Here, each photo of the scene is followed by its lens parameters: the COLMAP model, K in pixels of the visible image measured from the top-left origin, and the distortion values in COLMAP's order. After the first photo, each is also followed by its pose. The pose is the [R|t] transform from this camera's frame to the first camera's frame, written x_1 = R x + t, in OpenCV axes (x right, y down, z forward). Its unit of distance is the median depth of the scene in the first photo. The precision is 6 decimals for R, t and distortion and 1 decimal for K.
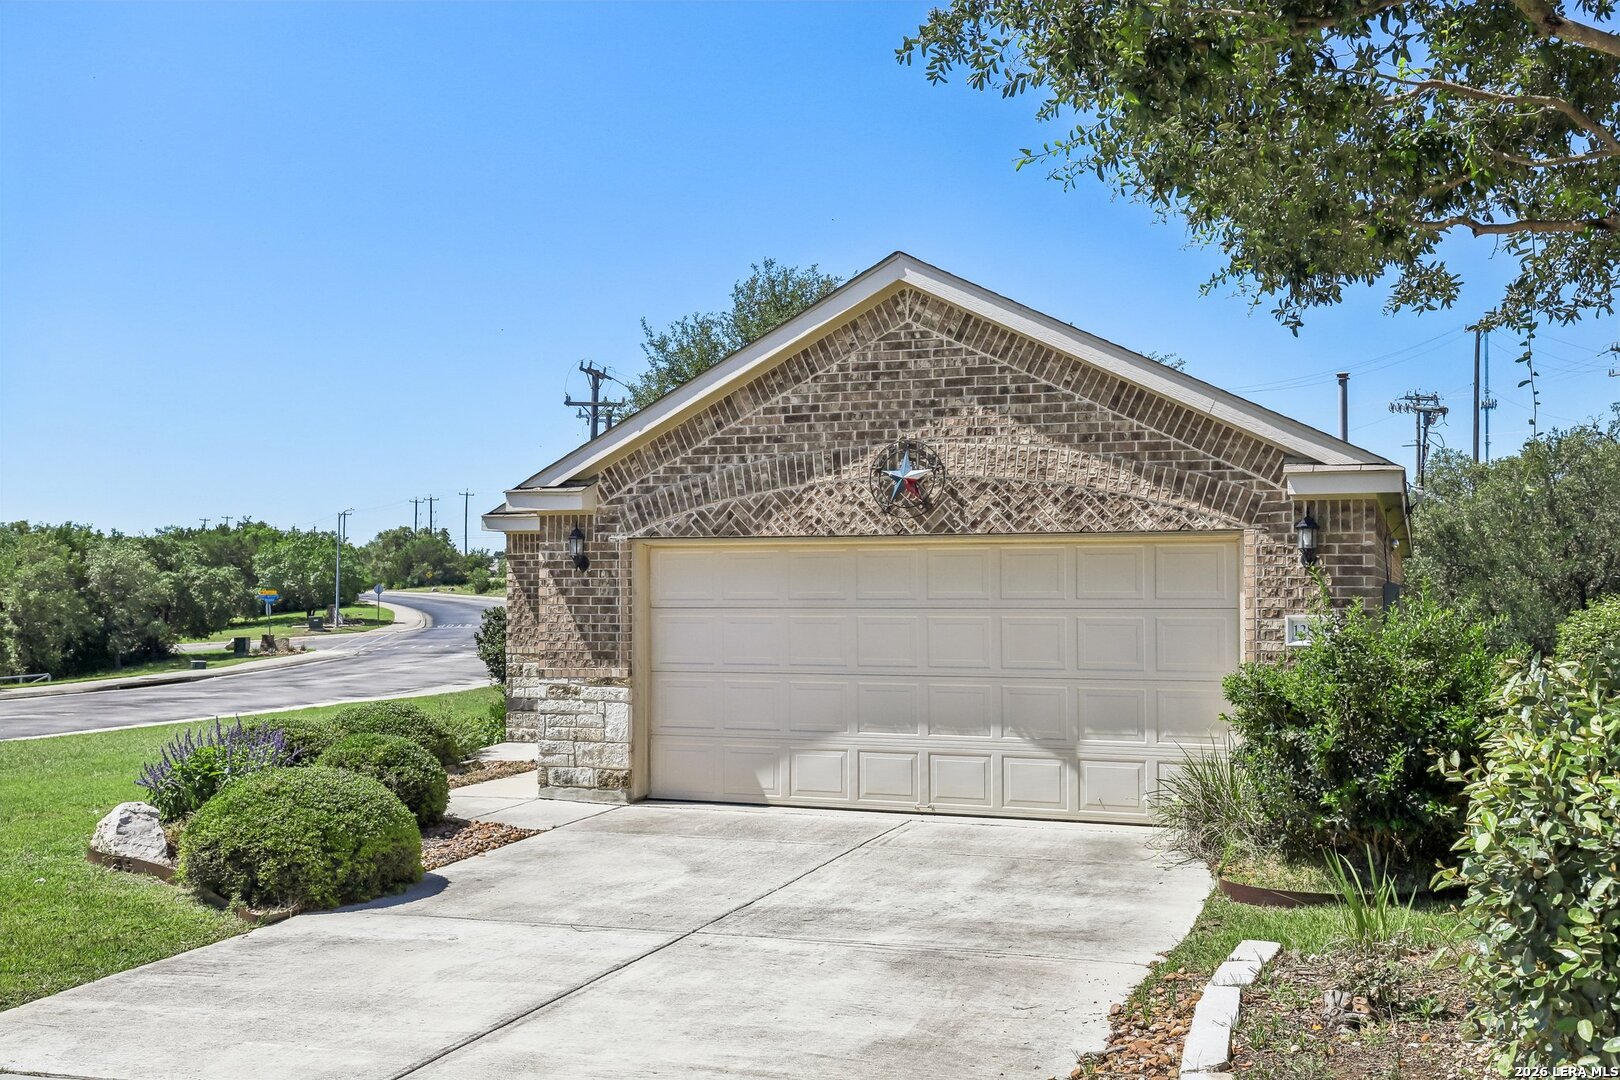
lens RADIAL K [[1587.9, 0, 811.2], [0, 1587.9, 534.0], [0, 0, 1]] dist [0.016498, 0.000000]
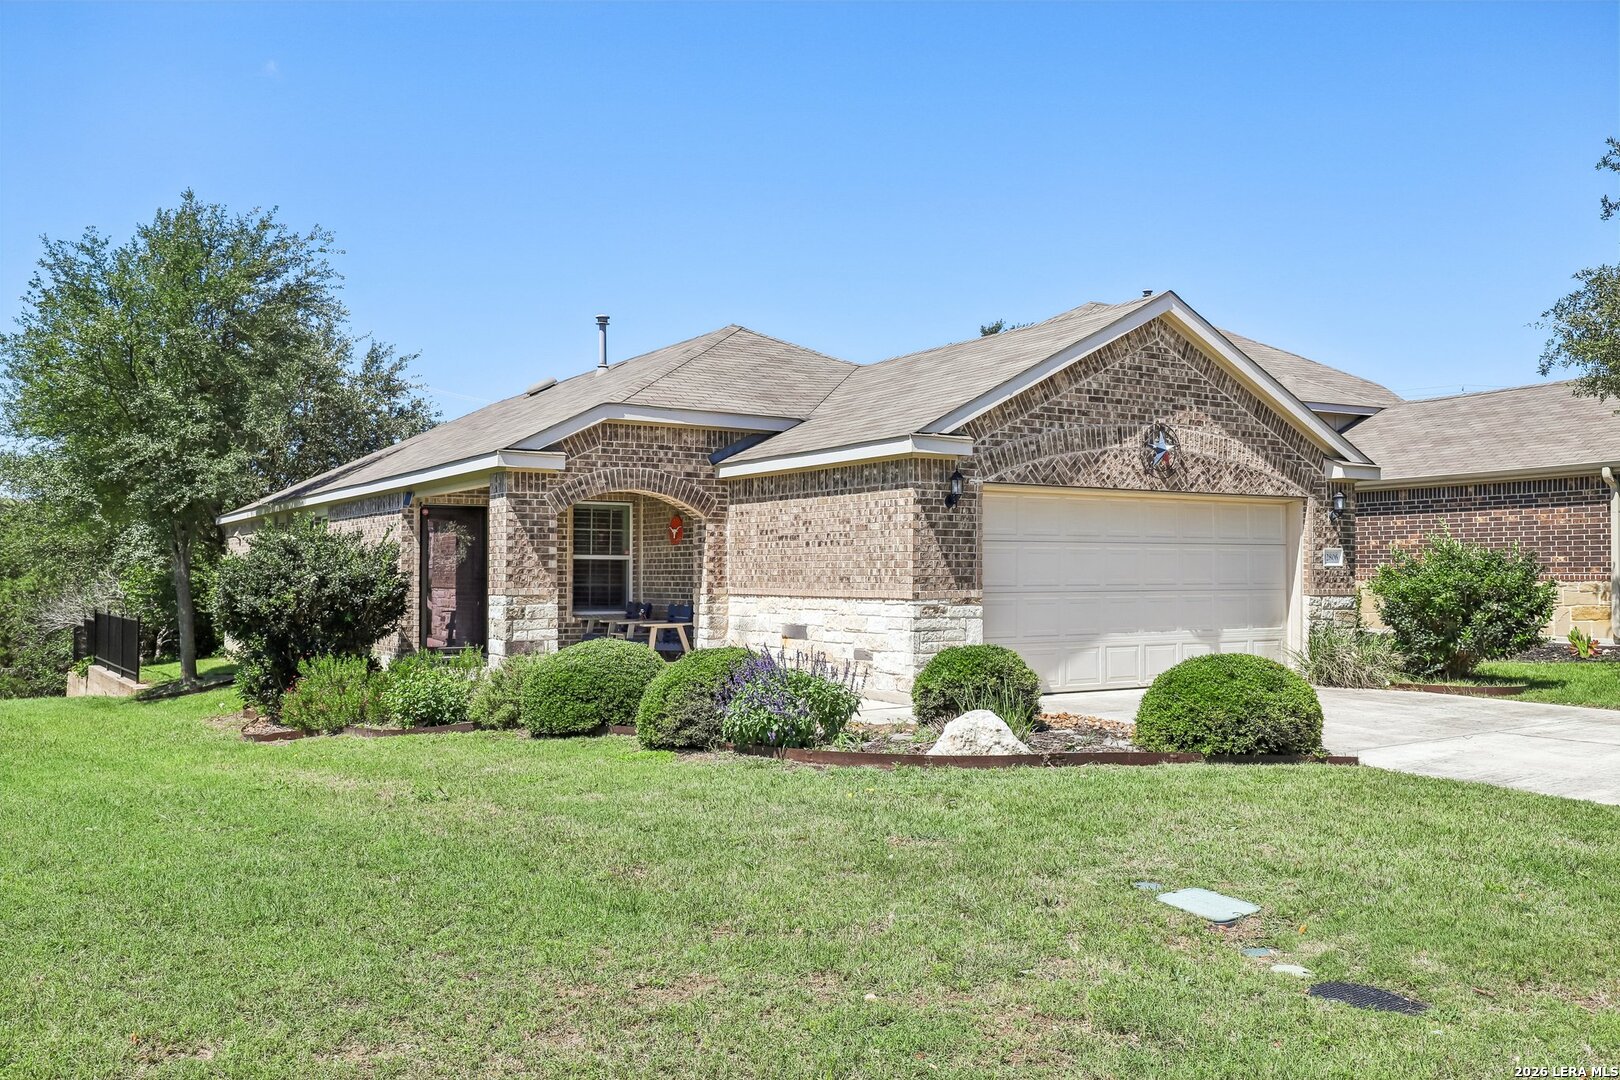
lens RADIAL K [[1393.8, 0, 813.2], [0, 1393.8, 546.0], [0, 0, 1]] dist [0.033809, 0.010725]
pose [[0.568354, 0.019455, 0.822554, -1.098438], [-0.027776, 0.999604, -0.004451, 0.061828], [-0.822315, -0.020318, 0.568669, 0.523156]]
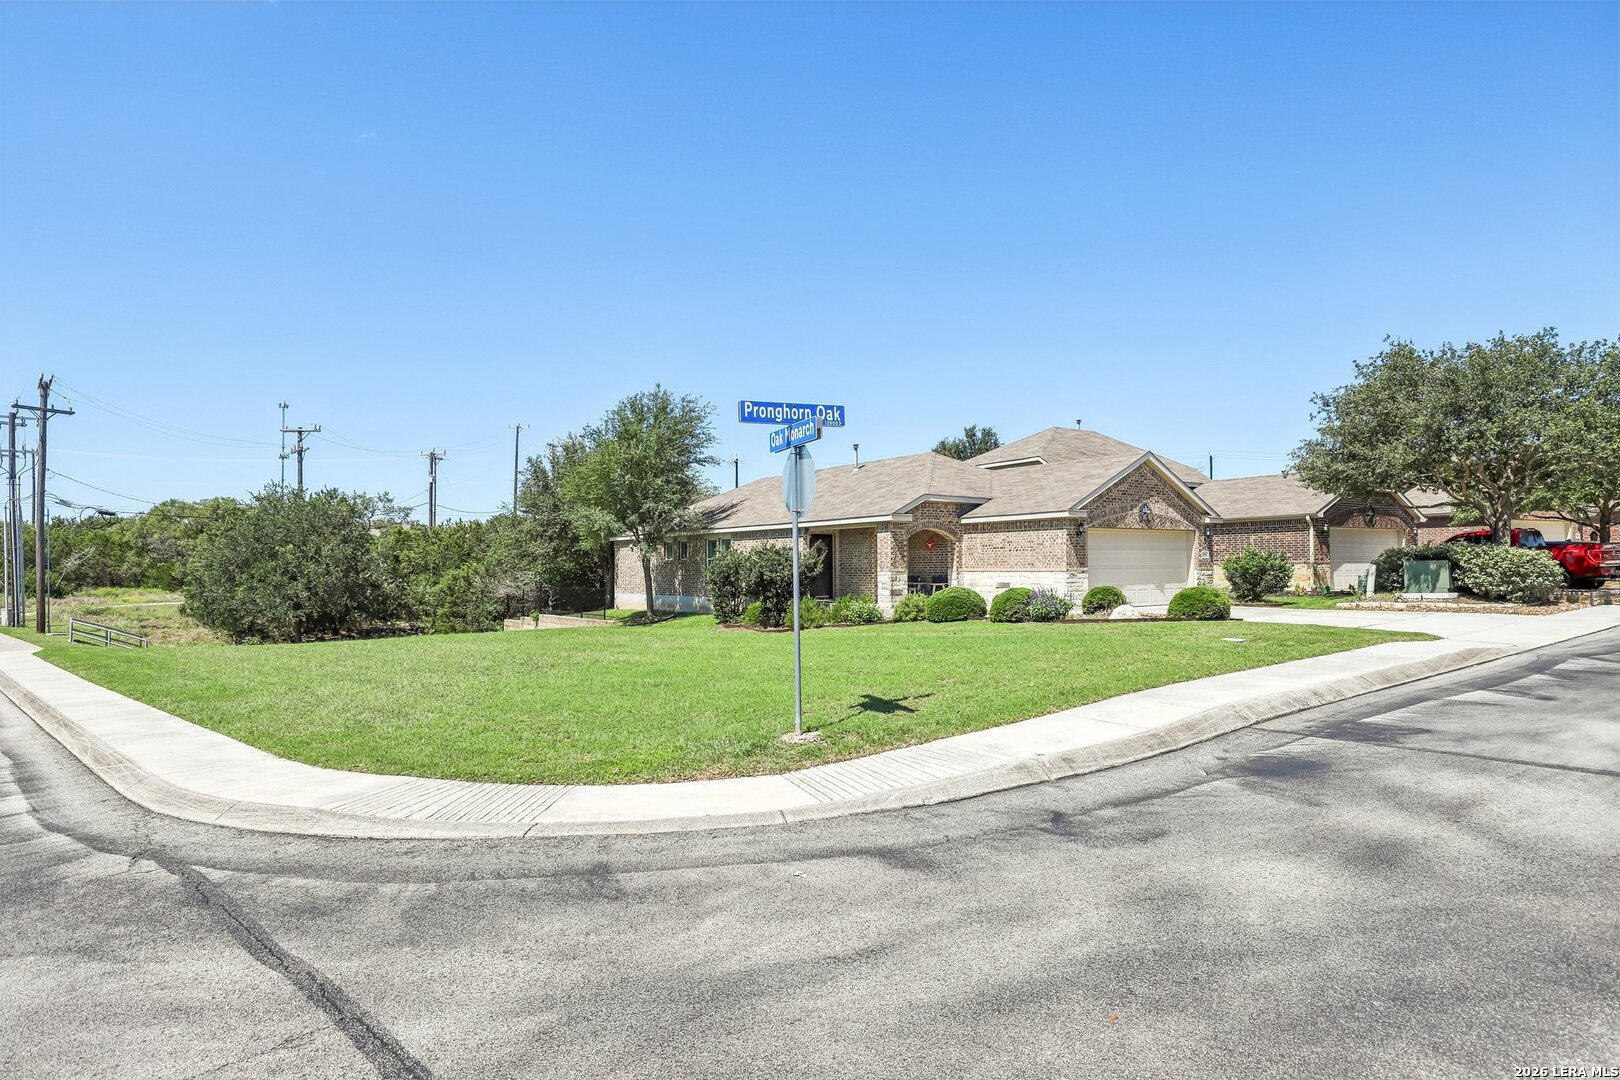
lens RADIAL K [[984.3, 0, 808.0], [0, 984.3, 549.7], [0, 0, 1]] dist [0.001380, -0.000340]
pose [[0.516443, 0.015702, 0.856178, -2.169425], [-0.022539, 0.999735, -0.004740, 0.073191], [-0.856025, -0.016850, 0.516660, 0.479280]]
